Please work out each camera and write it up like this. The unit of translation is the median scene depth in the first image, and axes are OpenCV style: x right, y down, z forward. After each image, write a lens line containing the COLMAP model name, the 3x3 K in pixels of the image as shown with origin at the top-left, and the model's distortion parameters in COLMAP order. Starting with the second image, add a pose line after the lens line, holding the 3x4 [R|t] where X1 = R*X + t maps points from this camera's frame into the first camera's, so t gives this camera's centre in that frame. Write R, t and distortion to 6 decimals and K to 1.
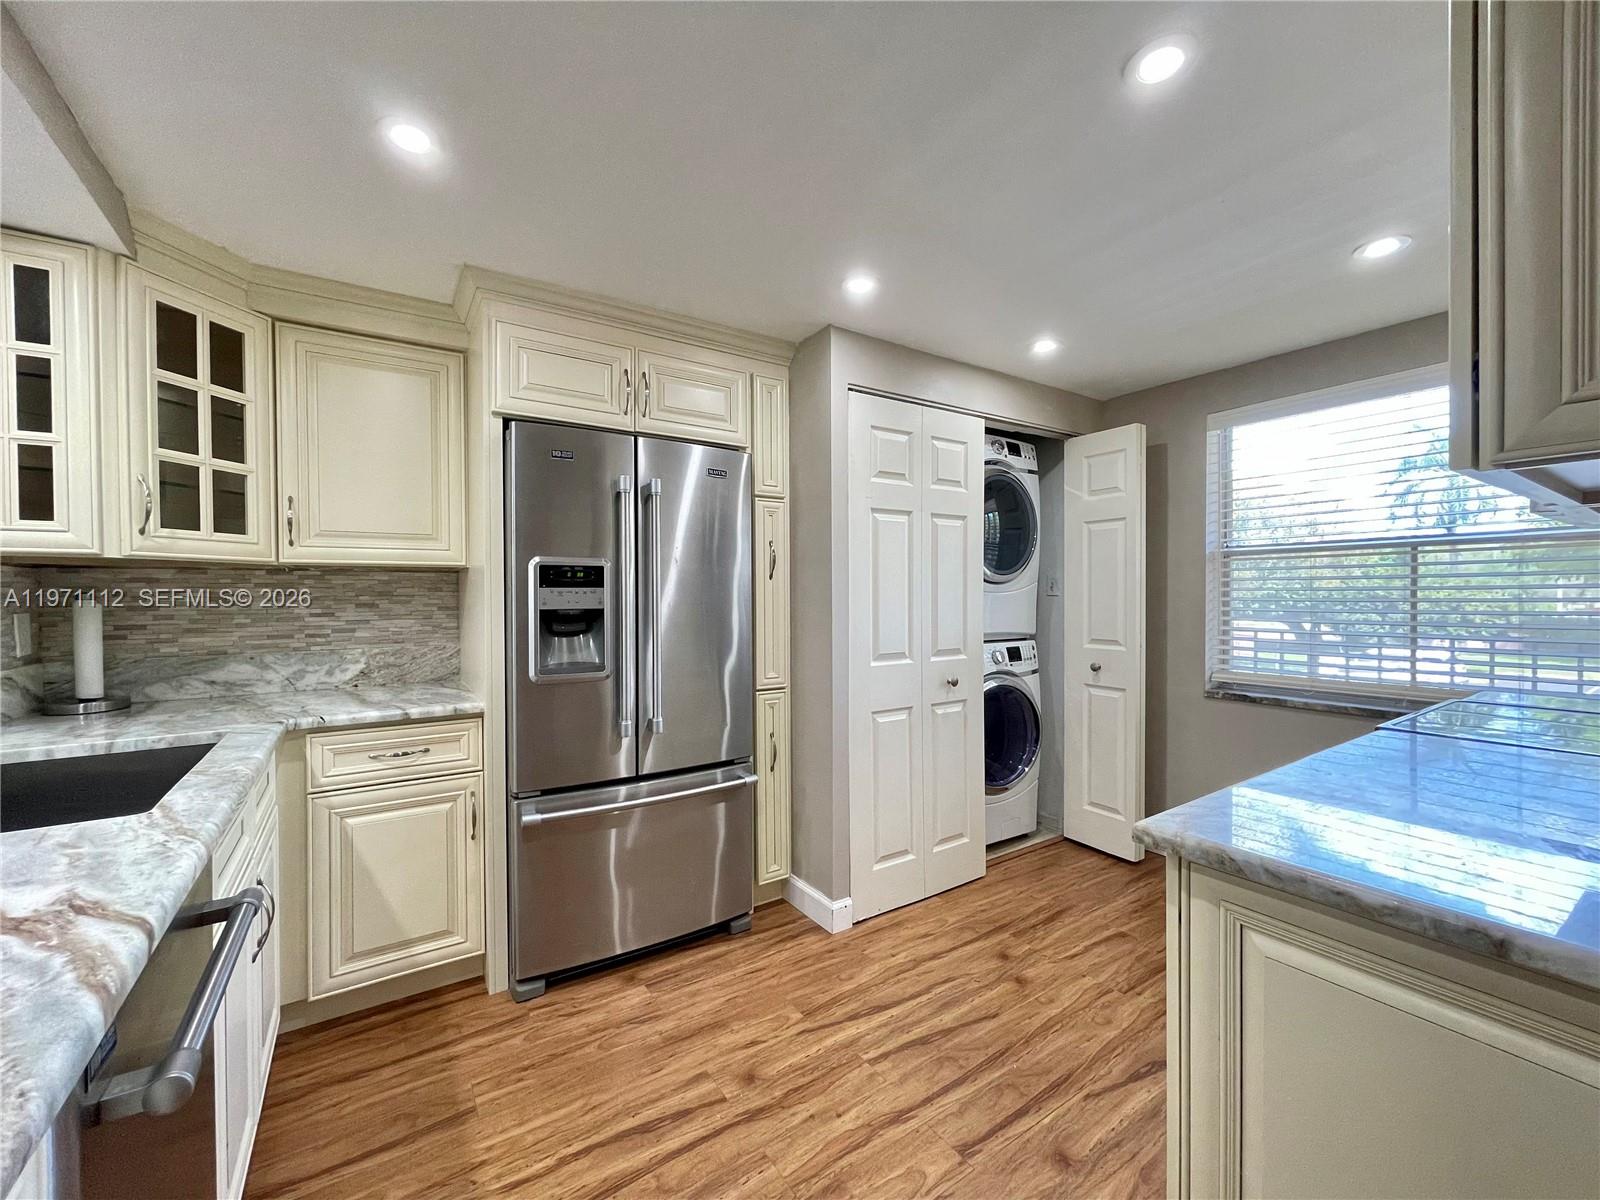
lens RADIAL K [[644.4, 0, 788.4], [0, 644.4, 598.7], [0, 0, 1]] dist [-0.000600, -0.000176]
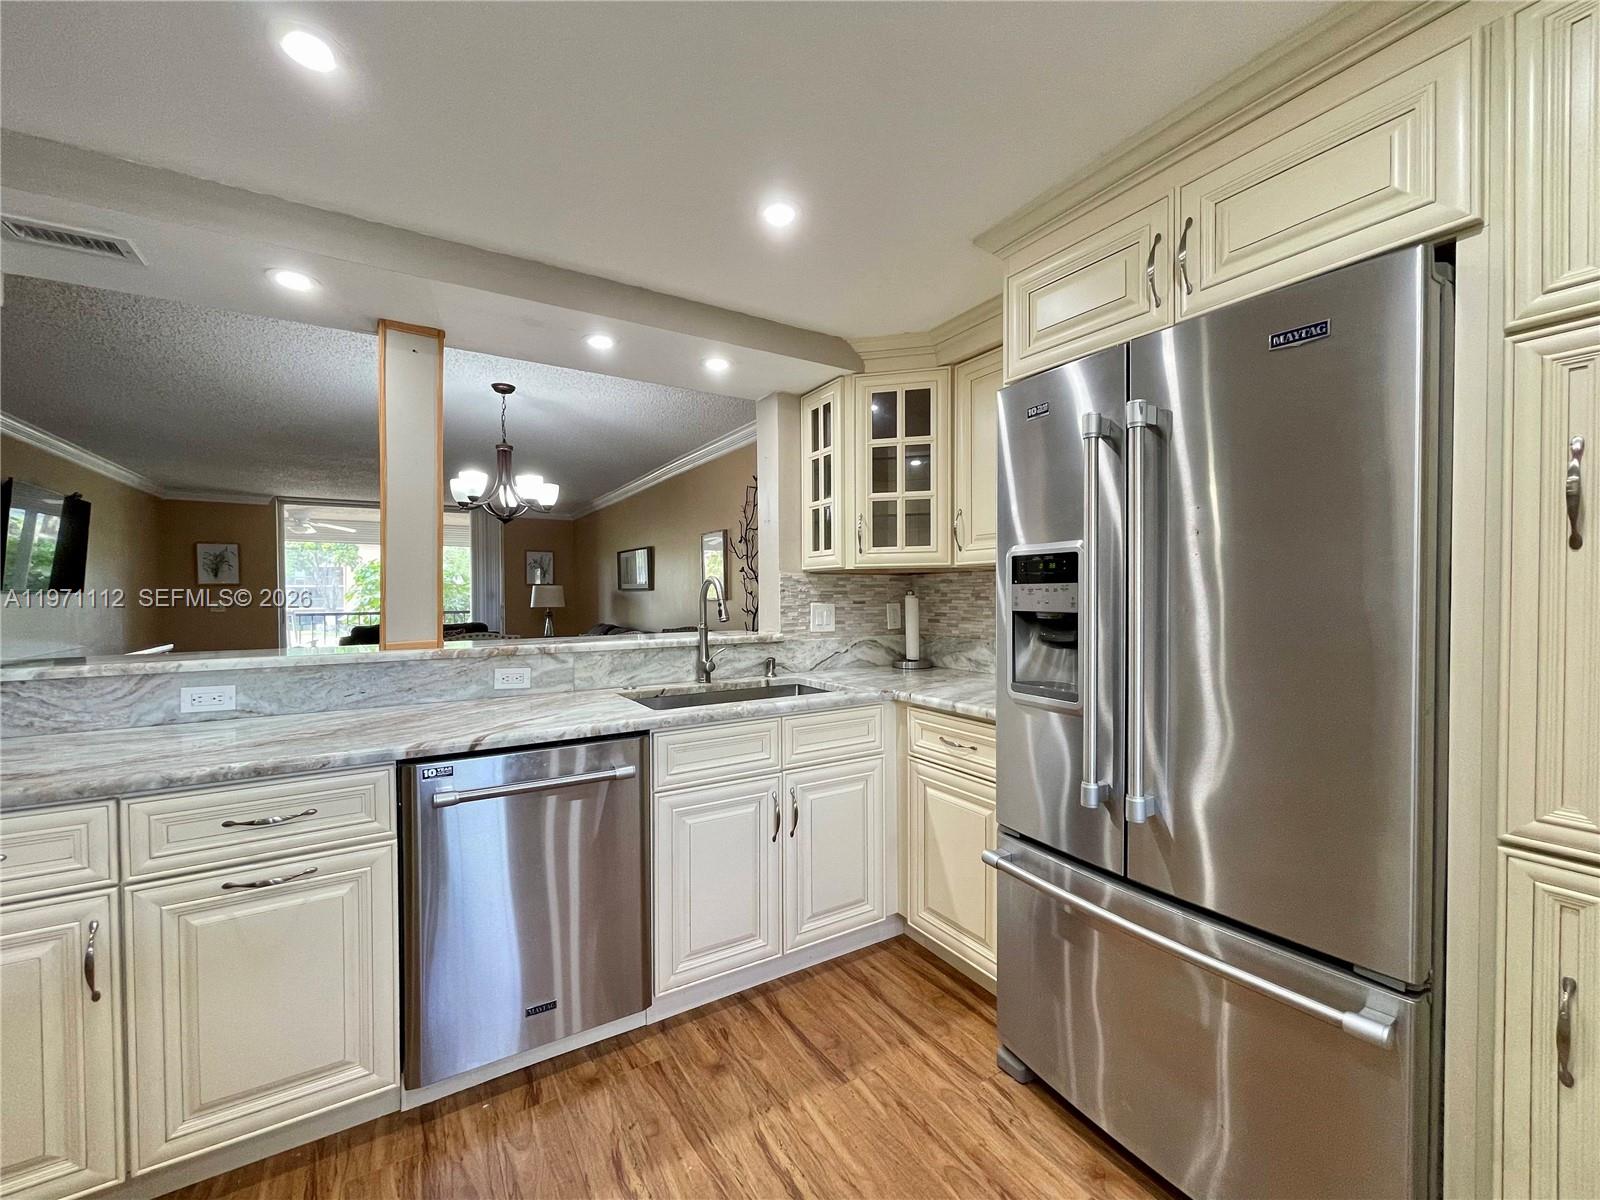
lens RADIAL K [[644.4, 0, 797.3], [0, 644.4, 601.9], [0, 0, 1]] dist [-0.000600, -0.000176]
pose [[-0.033169, 0.017702, -0.999293, 0.470999], [0.000702, 0.999843, 0.017689, -0.010019], [0.999450, -0.000115, -0.033176, 0.811186]]
